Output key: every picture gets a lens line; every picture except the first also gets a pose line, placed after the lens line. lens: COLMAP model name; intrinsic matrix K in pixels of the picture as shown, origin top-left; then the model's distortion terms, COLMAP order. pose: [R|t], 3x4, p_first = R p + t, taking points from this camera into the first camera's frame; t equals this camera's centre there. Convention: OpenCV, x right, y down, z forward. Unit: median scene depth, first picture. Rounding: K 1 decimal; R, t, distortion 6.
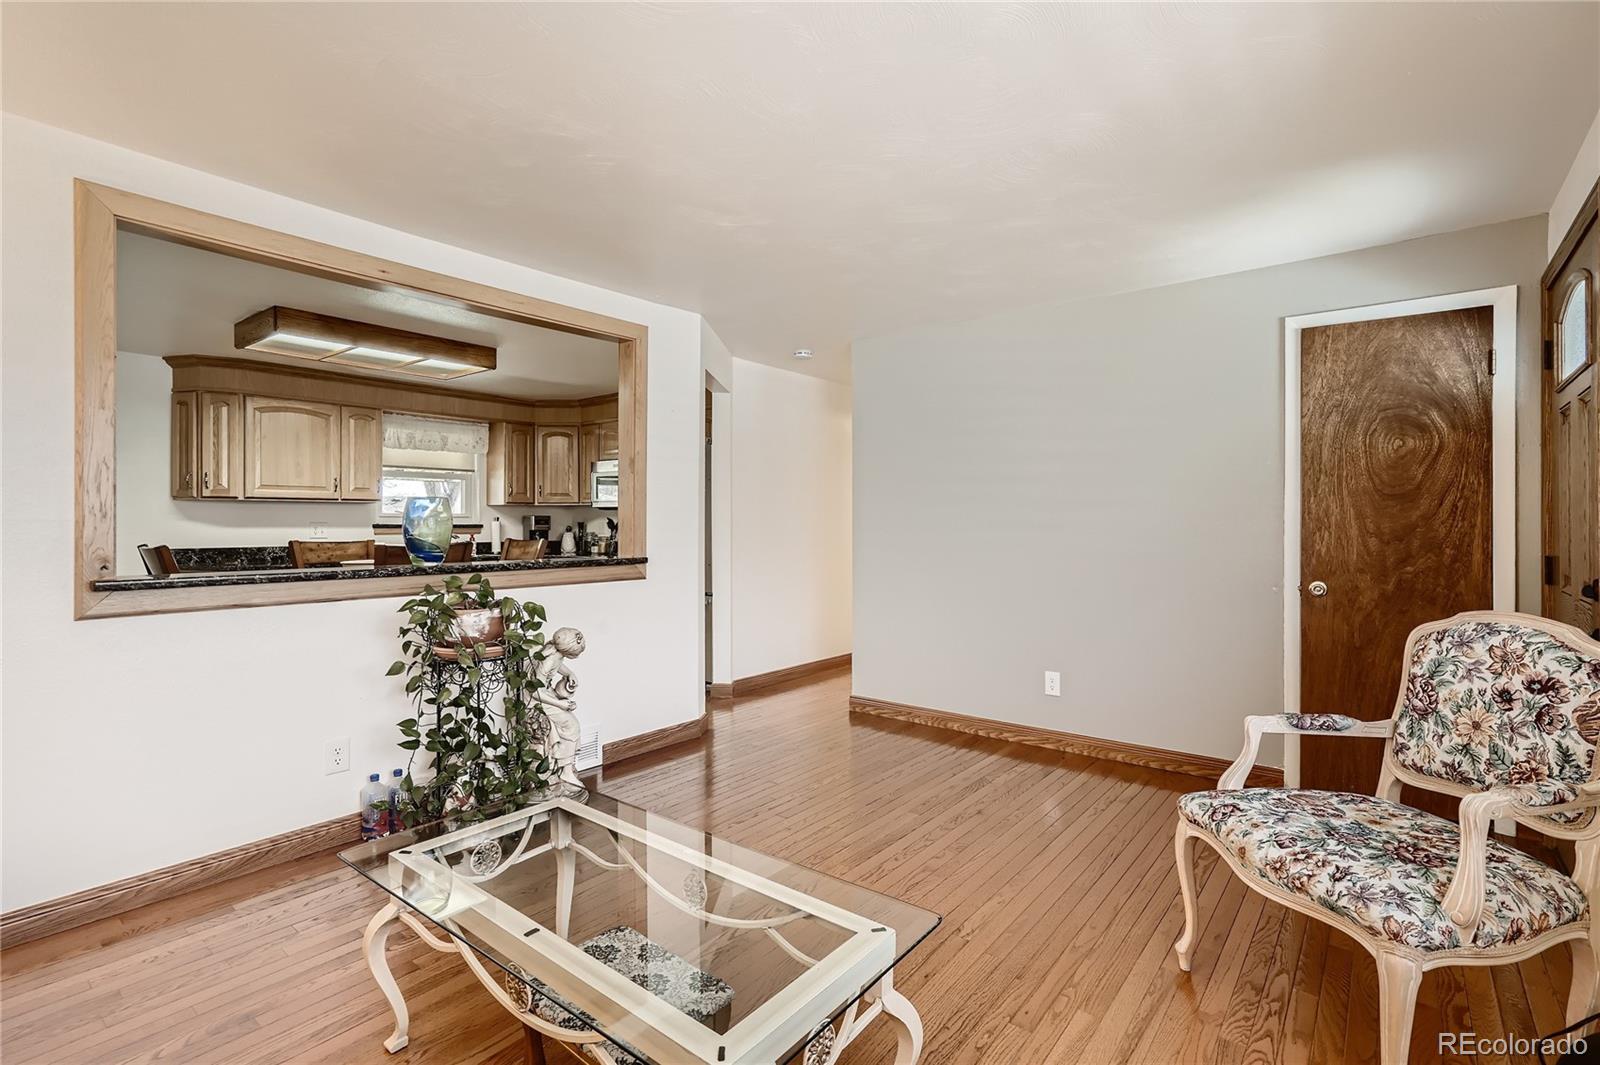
lens RADIAL K [[751.8, 0, 799.6], [0, 751.8, 525.0], [0, 0, 1]] dist [-0.001906, -0.000018]
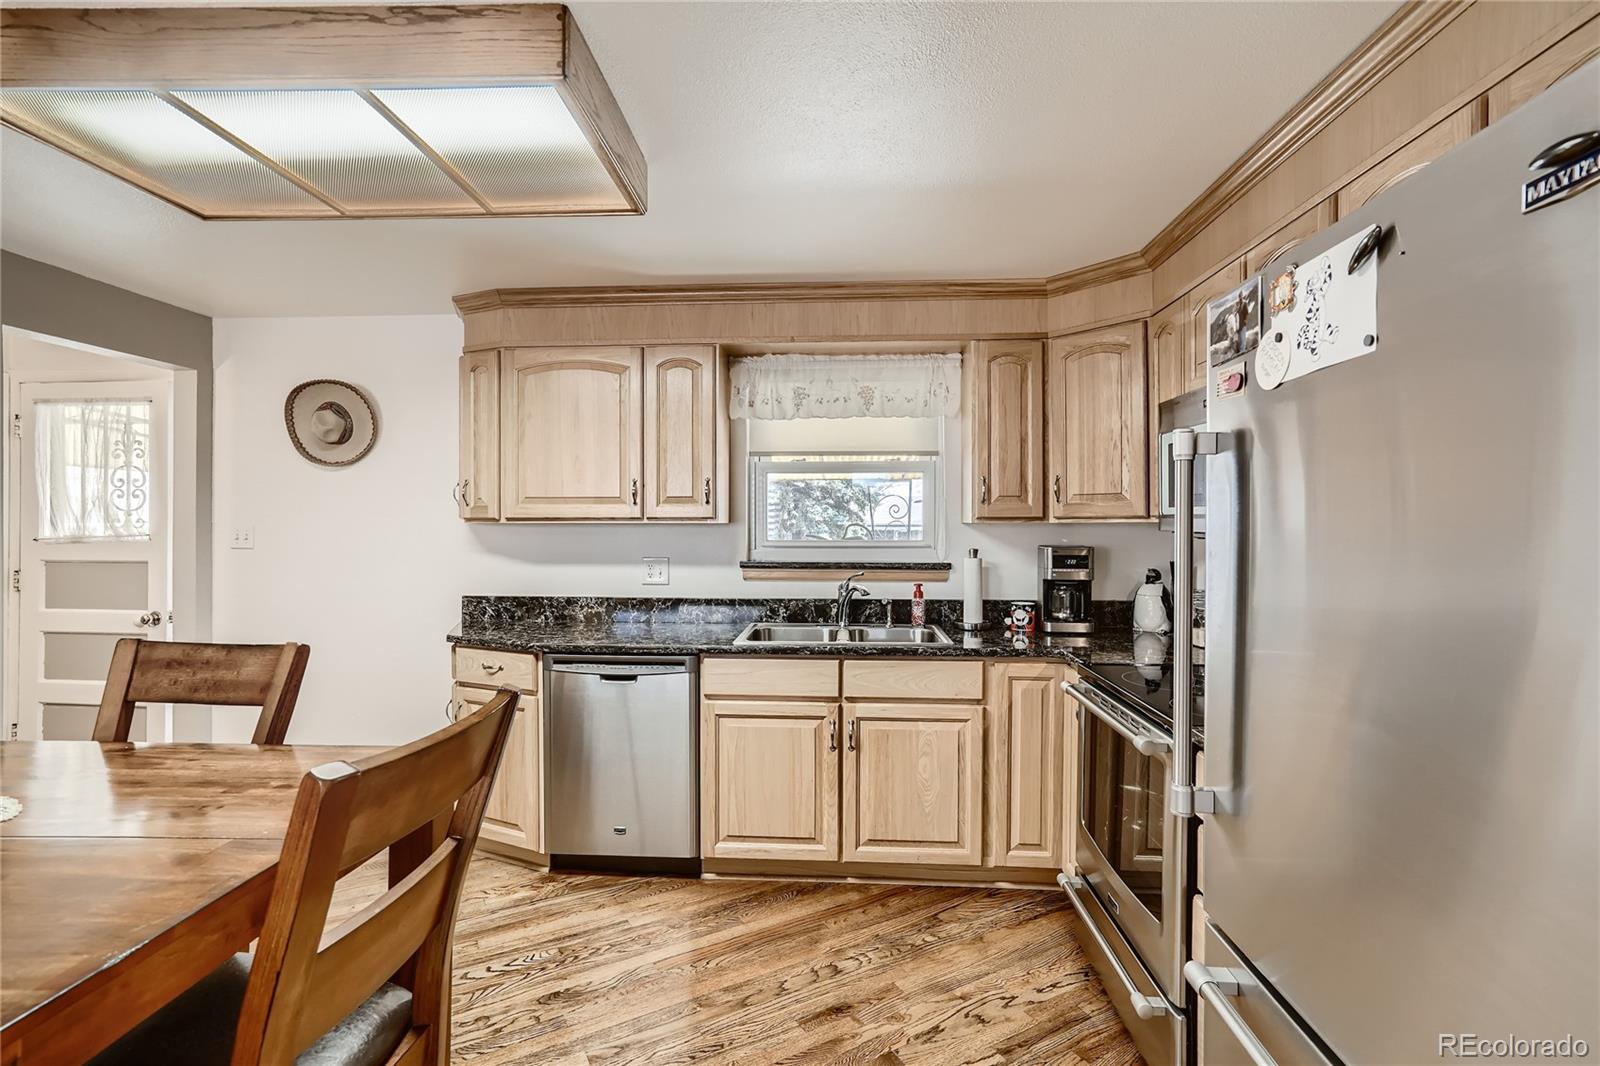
lens RADIAL K [[751.8, 0, 804.1], [0, 751.8, 523.2], [0, 0, 1]] dist [-0.001906, -0.000018]
pose [[0.584105, 0.002070, -0.811675, -0.084948], [-0.003499, 0.999994, 0.000032, -0.026462], [0.811671, 0.002822, 0.584109, 0.655699]]
